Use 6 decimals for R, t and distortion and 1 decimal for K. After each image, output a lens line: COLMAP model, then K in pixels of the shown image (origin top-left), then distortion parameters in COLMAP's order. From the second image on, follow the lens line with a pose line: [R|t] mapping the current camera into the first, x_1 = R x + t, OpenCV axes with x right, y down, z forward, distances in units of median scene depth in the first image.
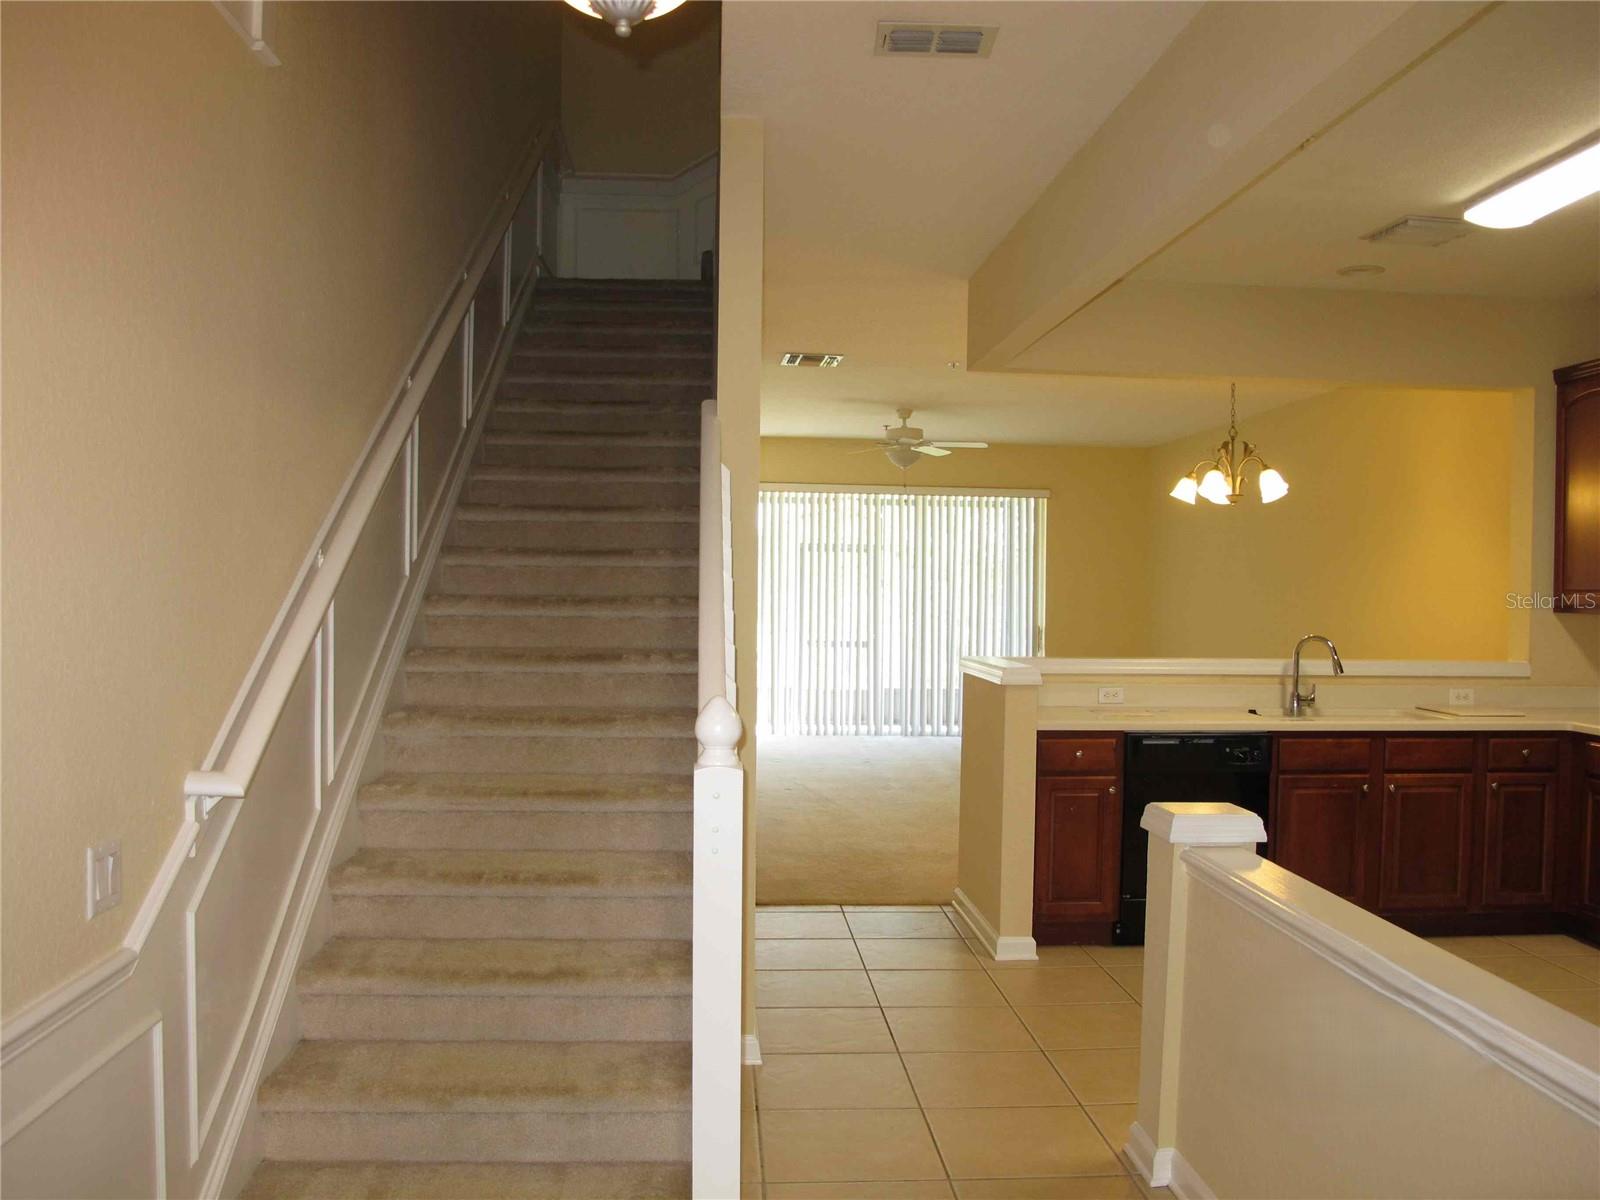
lens RADIAL K [[1339.6, 0, 801.2], [0, 1339.6, 603.8], [0, 0, 1]] dist [-0.117645, 0.049210]
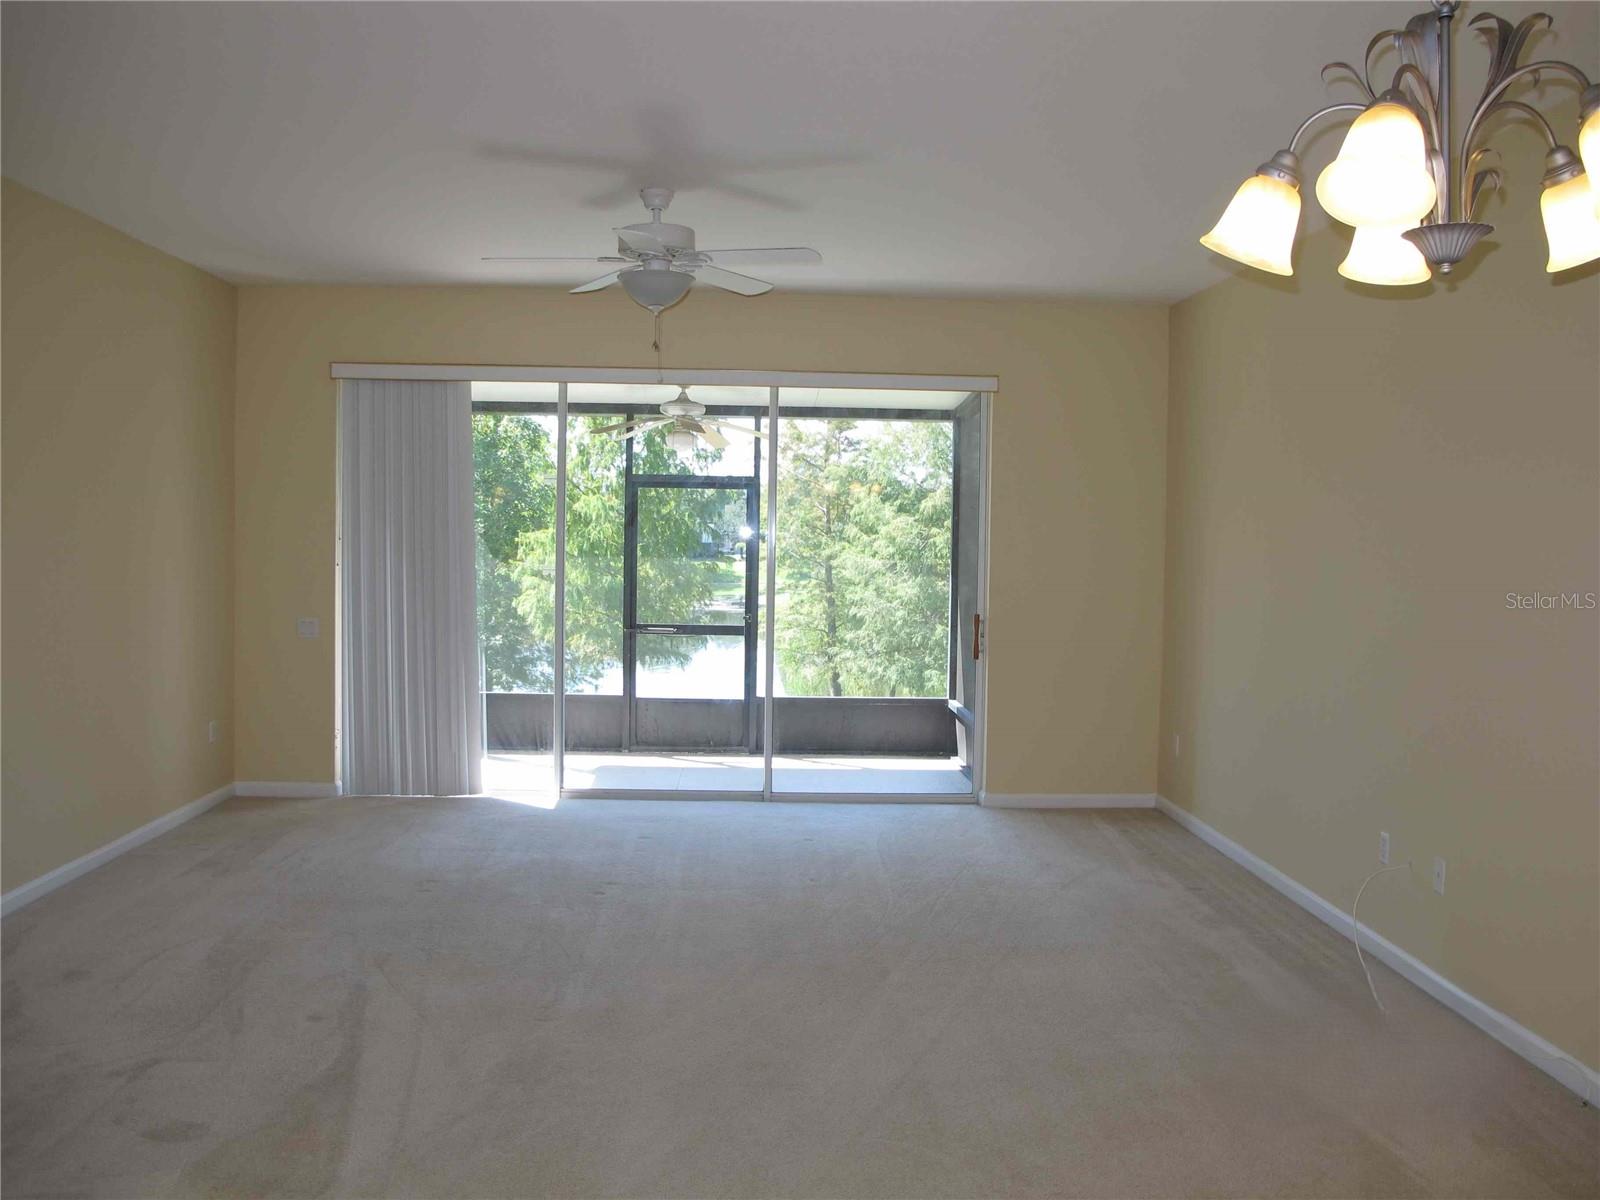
lens RADIAL K [[1339.6, 0, 799.9], [0, 1339.6, 602.5], [0, 0, 1]] dist [-0.117645, 0.049210]
pose [[0.999606, 0.003234, -0.027867, 0.206404], [-0.002150, 0.999244, 0.038829, -0.019969], [0.027971, -0.038753, 0.998857, 0.732984]]
